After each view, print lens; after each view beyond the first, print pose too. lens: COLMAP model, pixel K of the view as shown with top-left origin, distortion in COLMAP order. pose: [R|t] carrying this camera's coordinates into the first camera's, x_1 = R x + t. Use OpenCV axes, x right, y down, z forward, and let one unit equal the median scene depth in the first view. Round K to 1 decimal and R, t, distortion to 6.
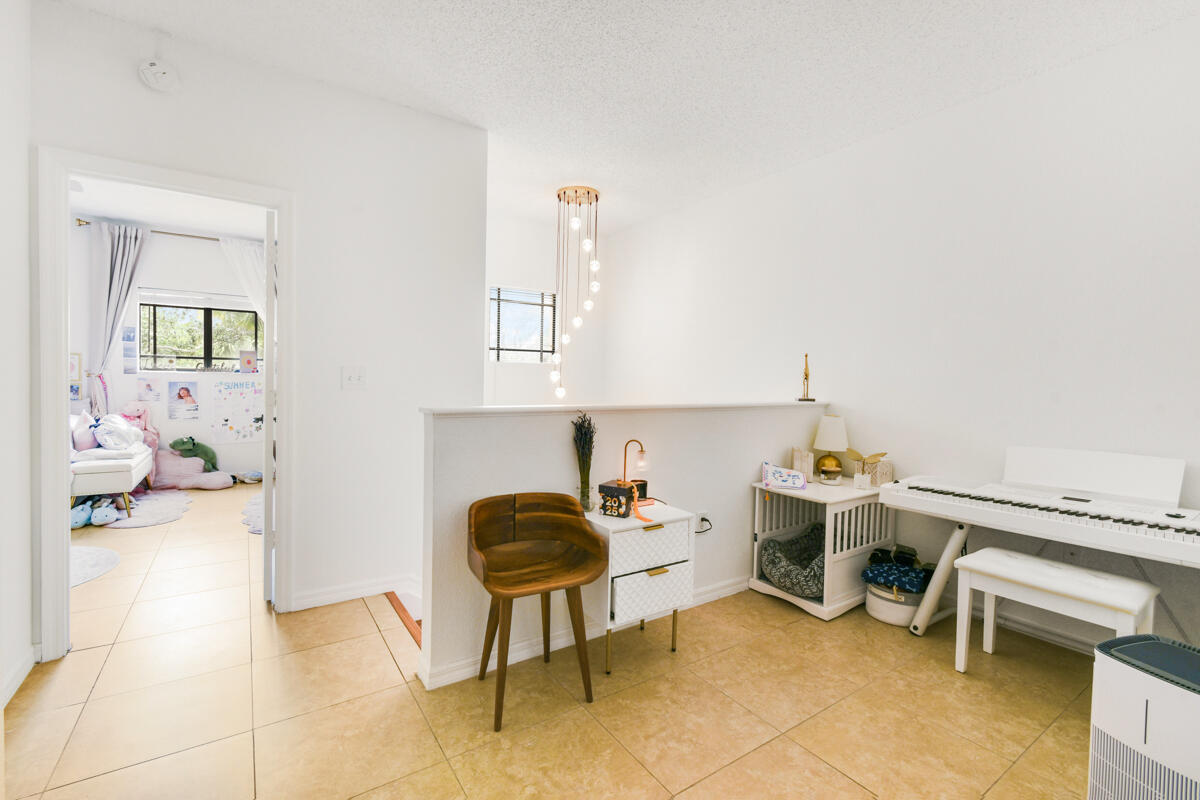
lens RADIAL K [[528.4, 0, 614.9], [0, 528.4, 384.0], [0, 0, 1]] dist [0.013036, -0.005330]
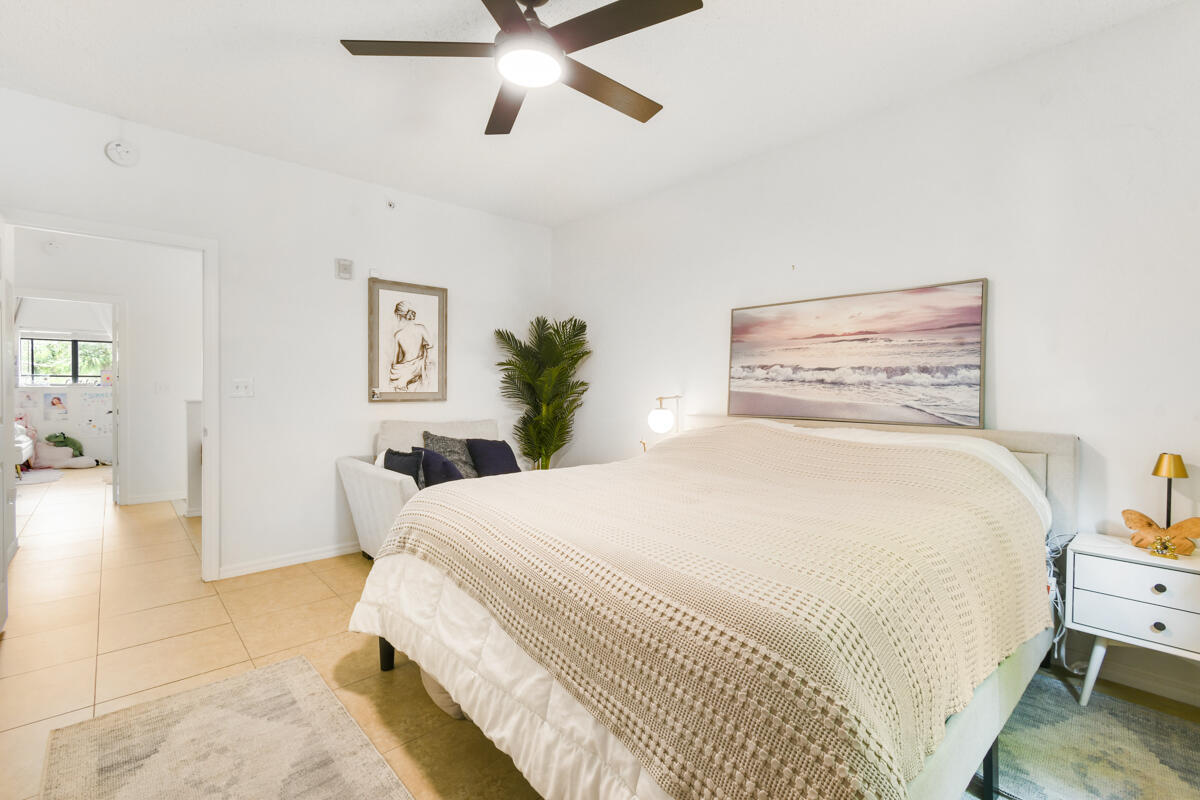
lens RADIAL K [[528.4, 0, 613.9], [0, 528.4, 384.5], [0, 0, 1]] dist [0.013036, -0.005330]
pose [[0.989430, -0.013392, 0.144391, 0.447368], [0.014298, 0.999884, -0.005239, 0.001037], [-0.144304, 0.007248, 0.989507, -0.608682]]
